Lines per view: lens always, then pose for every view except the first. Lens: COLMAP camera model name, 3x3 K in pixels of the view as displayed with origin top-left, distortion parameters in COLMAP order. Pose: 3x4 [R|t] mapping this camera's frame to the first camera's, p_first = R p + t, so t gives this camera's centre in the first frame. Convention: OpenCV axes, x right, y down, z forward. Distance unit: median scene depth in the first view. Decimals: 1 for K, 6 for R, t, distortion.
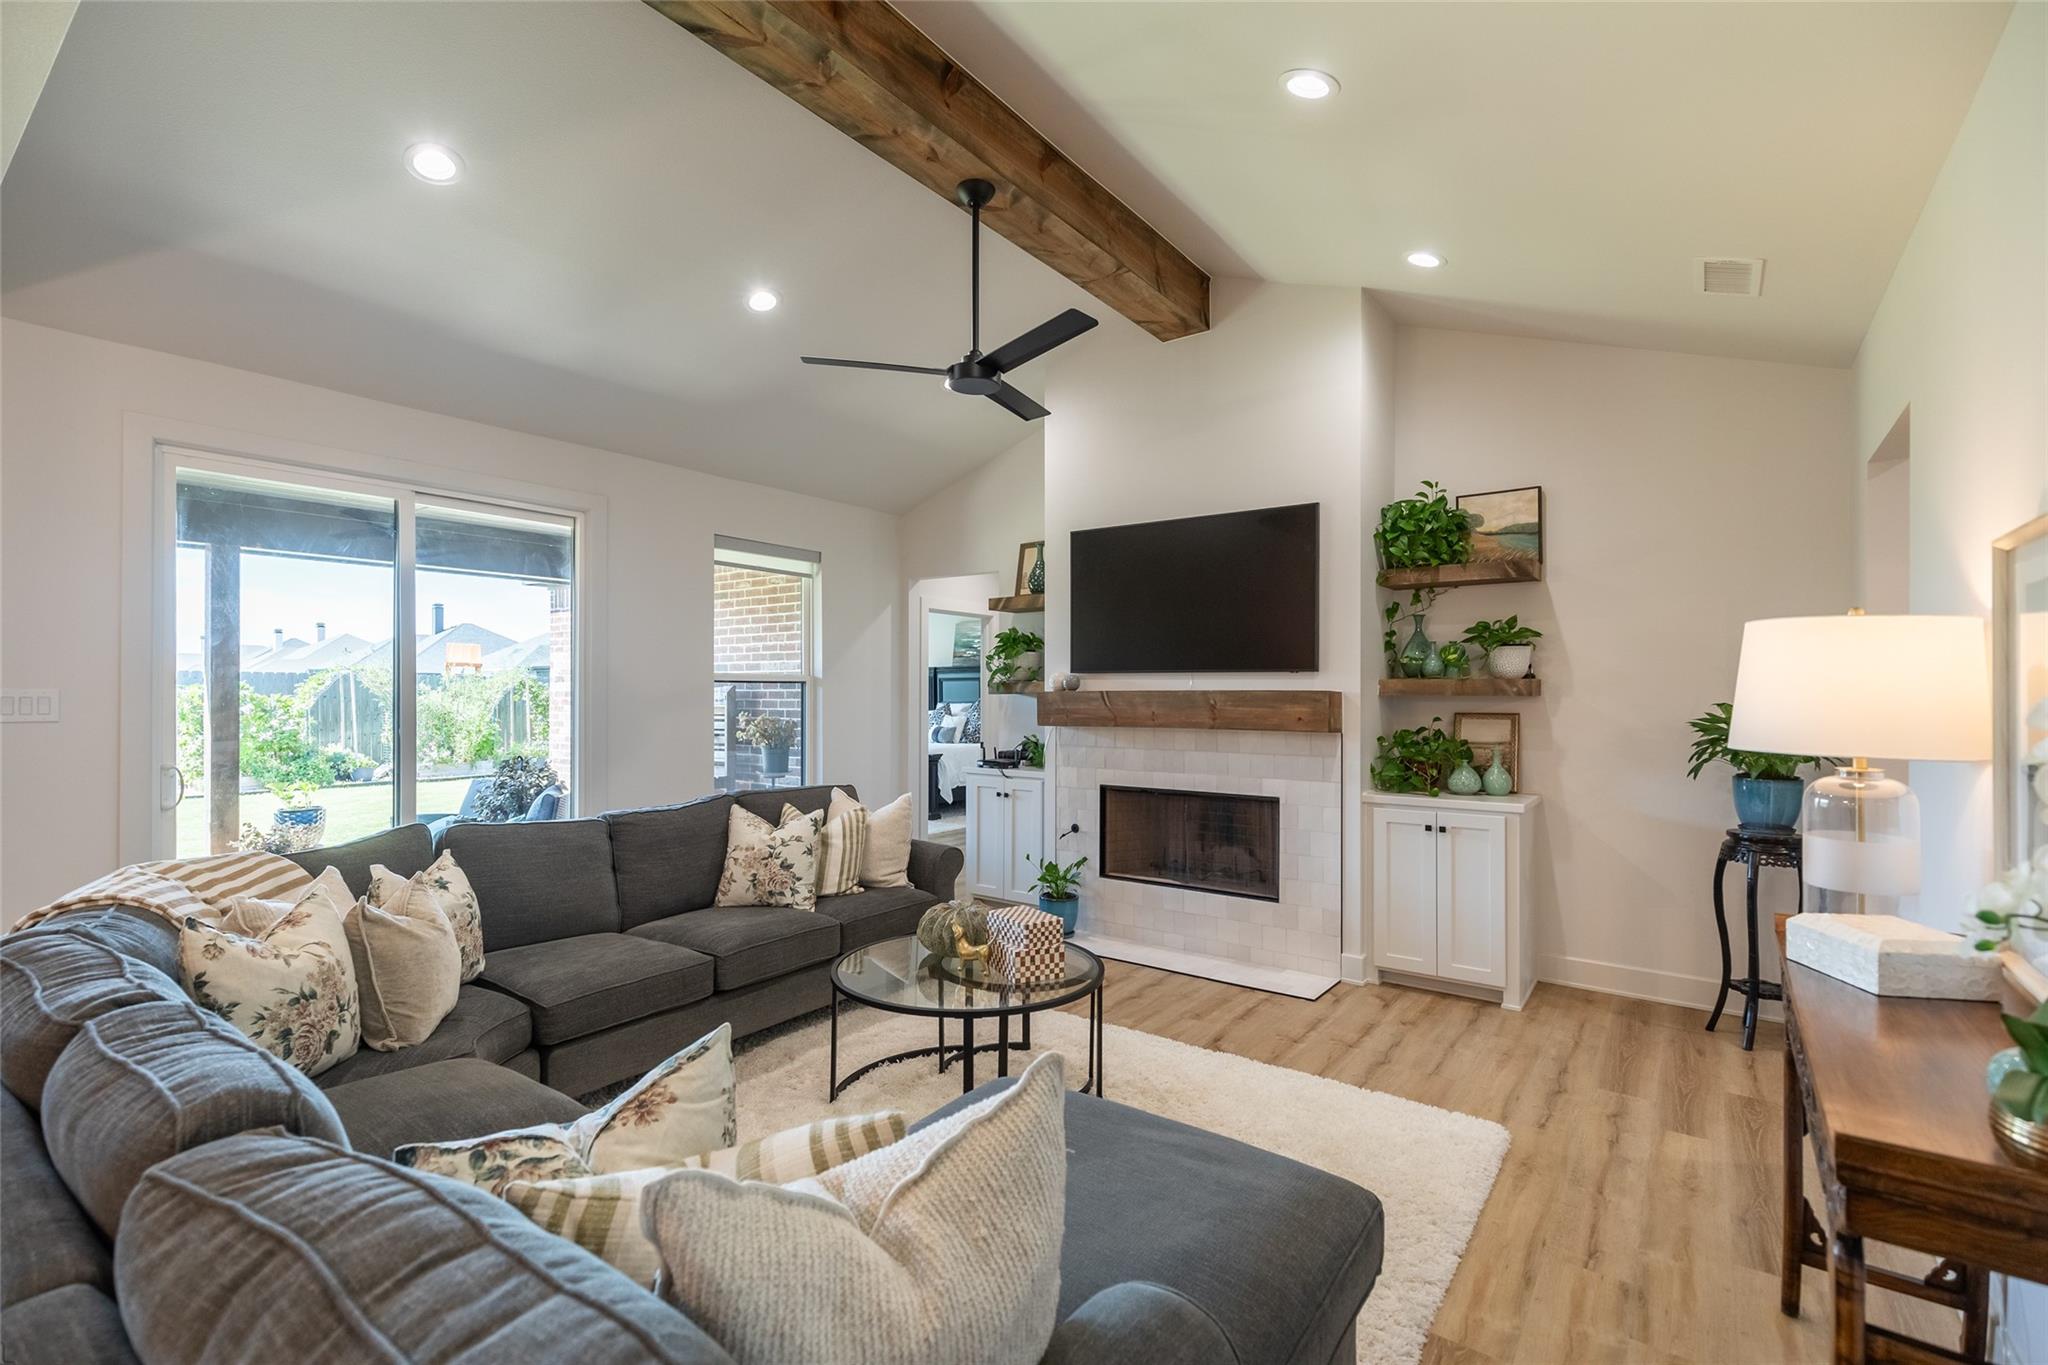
lens RADIAL K [[917.3, 0, 1017.4], [0, 917.3, 684.4], [0, 0, 1]] dist [0.000205, -0.000352]
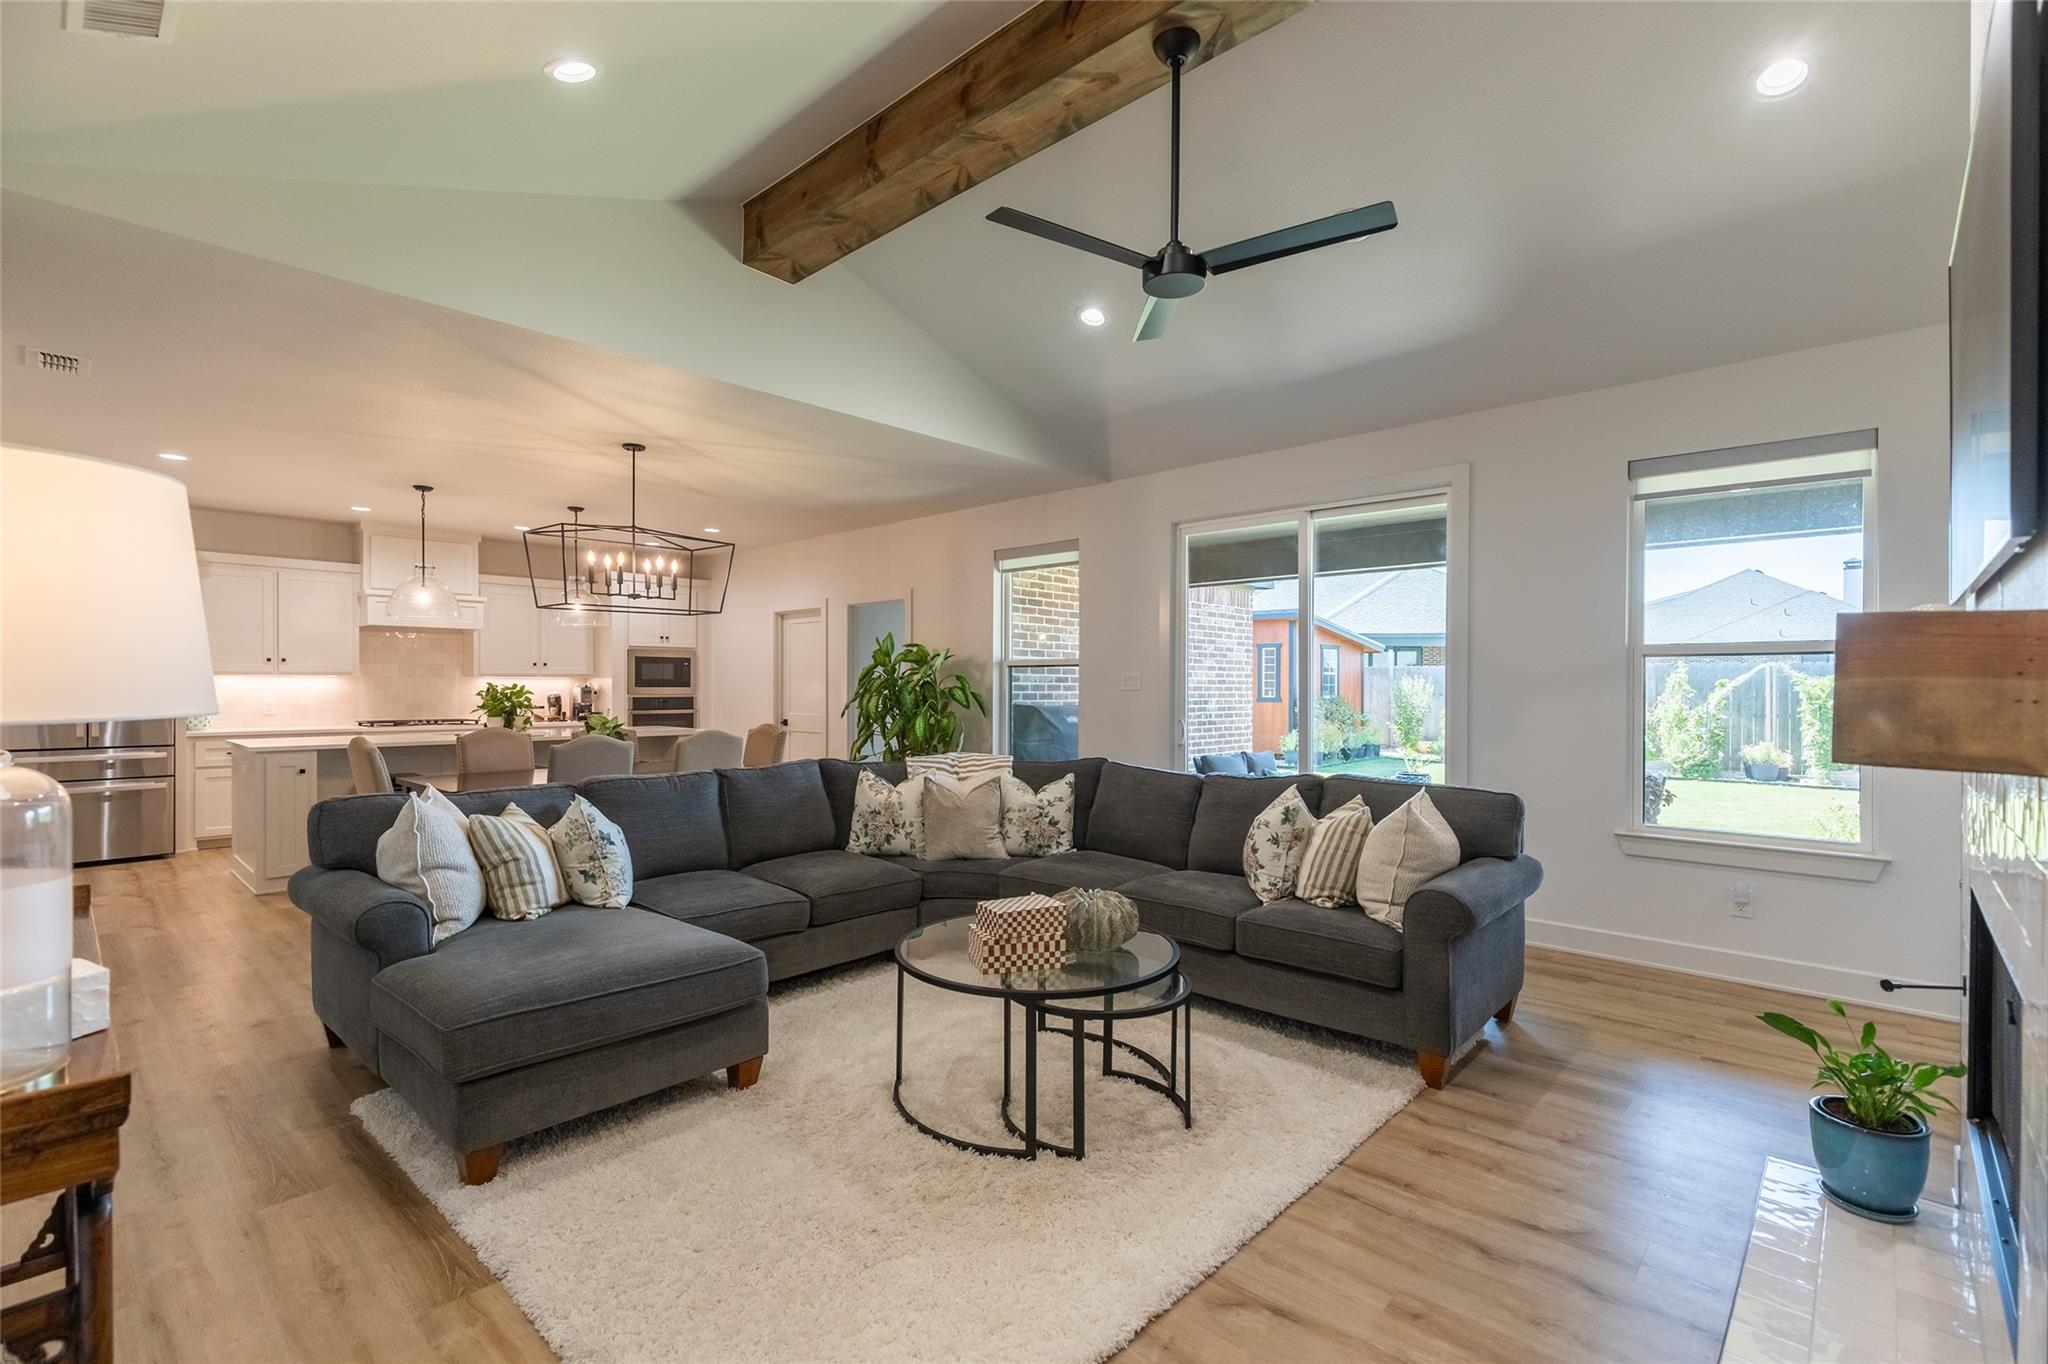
lens RADIAL K [[917.3, 0, 1020.9], [0, 917.3, 689.7], [0, 0, 1]] dist [0.000205, -0.000352]
pose [[-0.117805, -0.002801, -0.993033, 0.605222], [0.005698, 0.999978, -0.003497, 0.029829], [0.993020, -0.006070, -0.117786, 0.741545]]
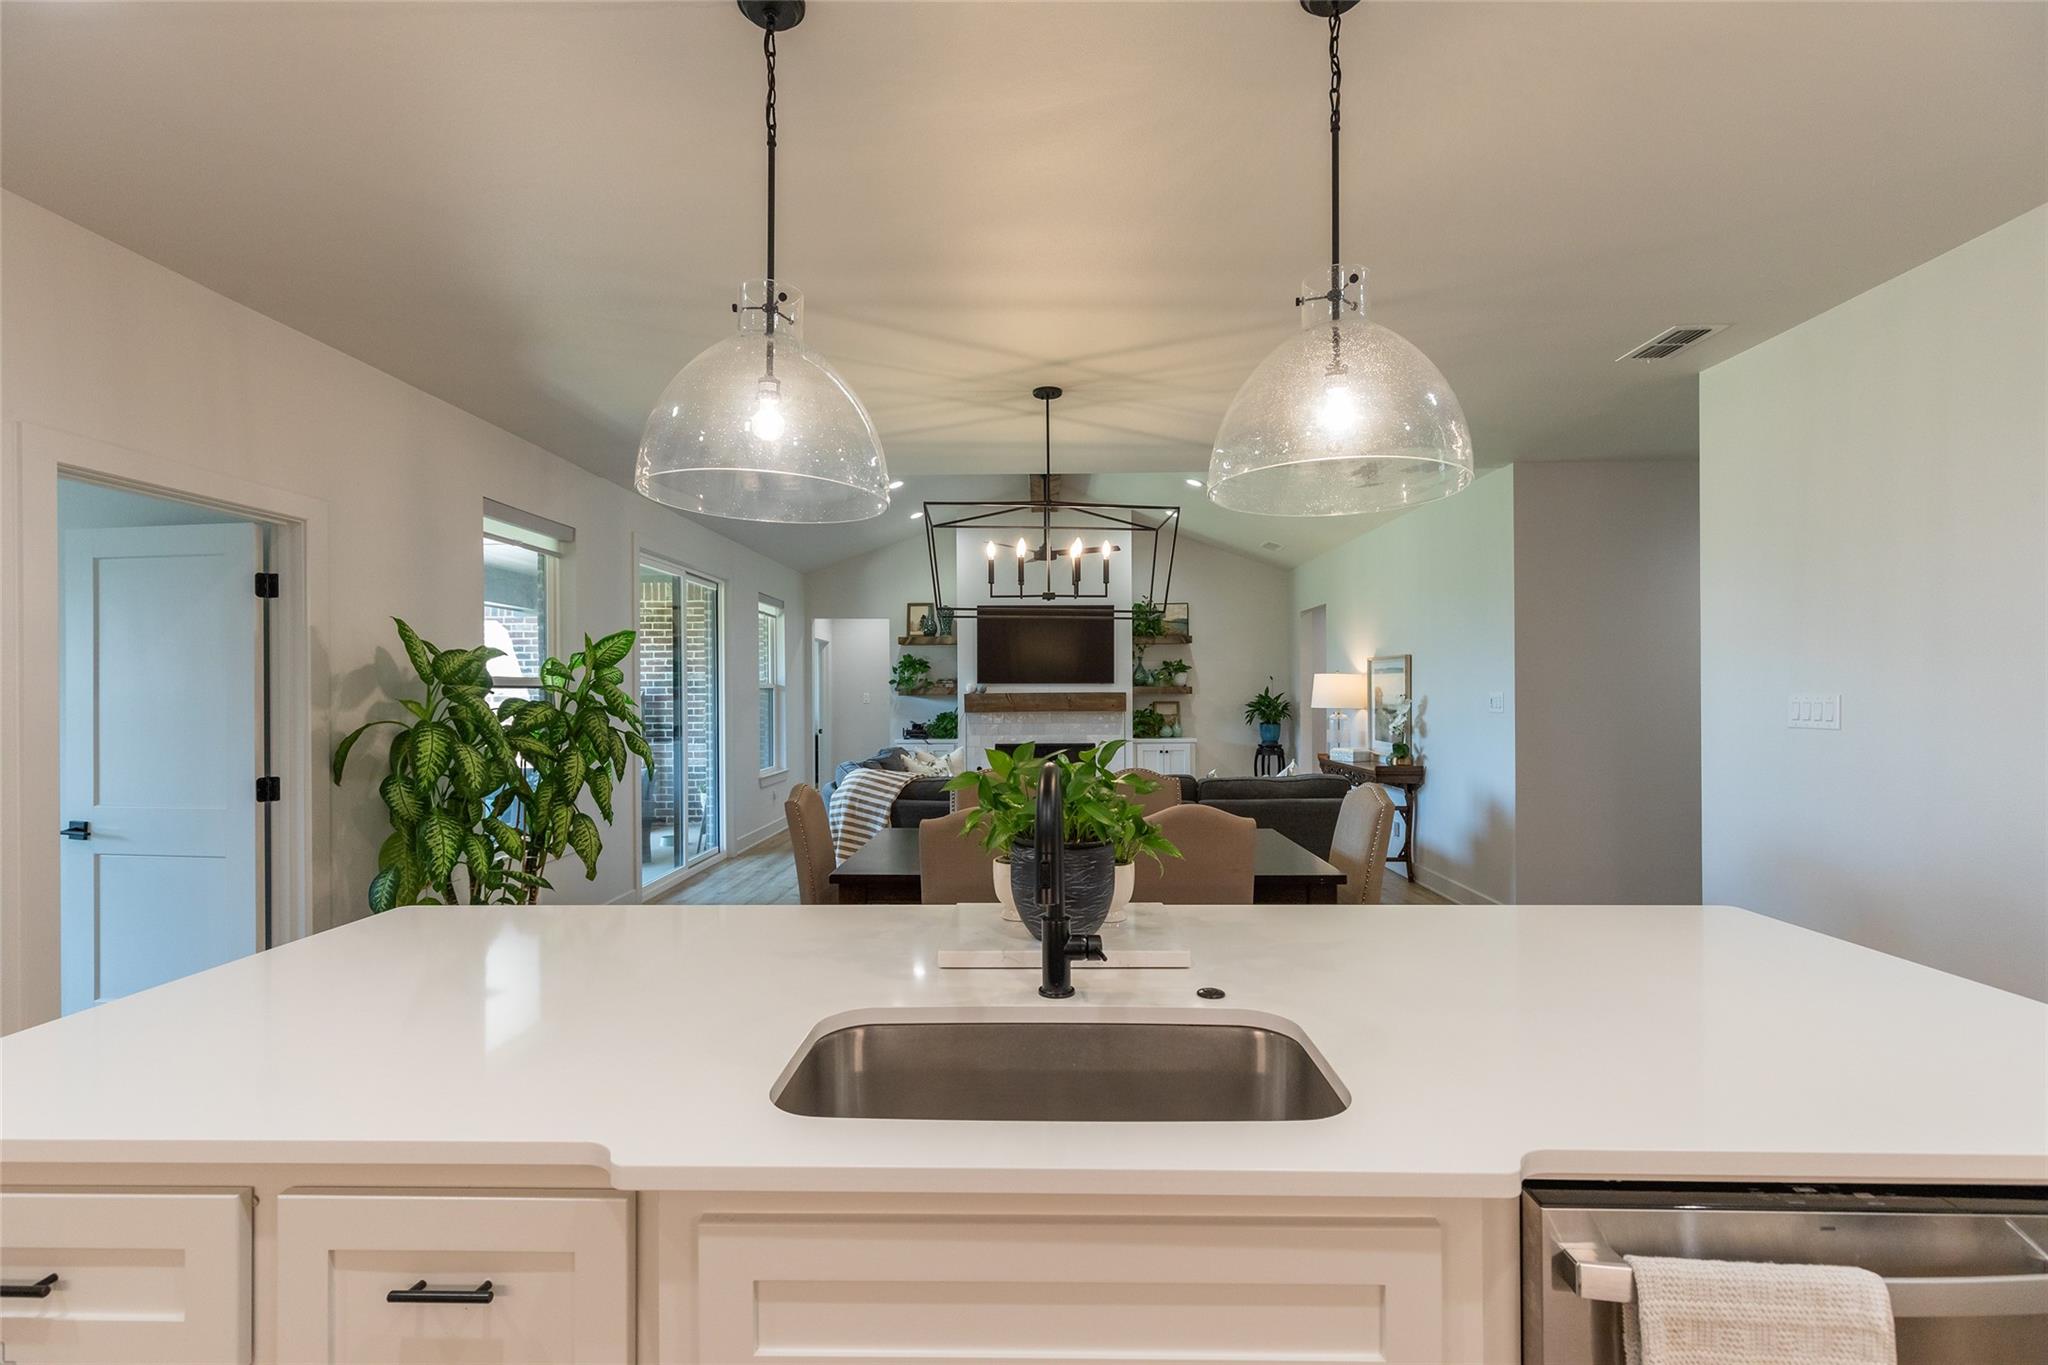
lens RADIAL K [[917.3, 0, 1026.1], [0, 917.3, 687.8], [0, 0, 1]] dist [0.000205, -0.000352]
pose [[0.812913, -0.006490, 0.582348, -1.079798], [0.004192, 0.999977, 0.005293, -0.015593], [-0.582369, -0.001861, 0.812922, -0.621189]]
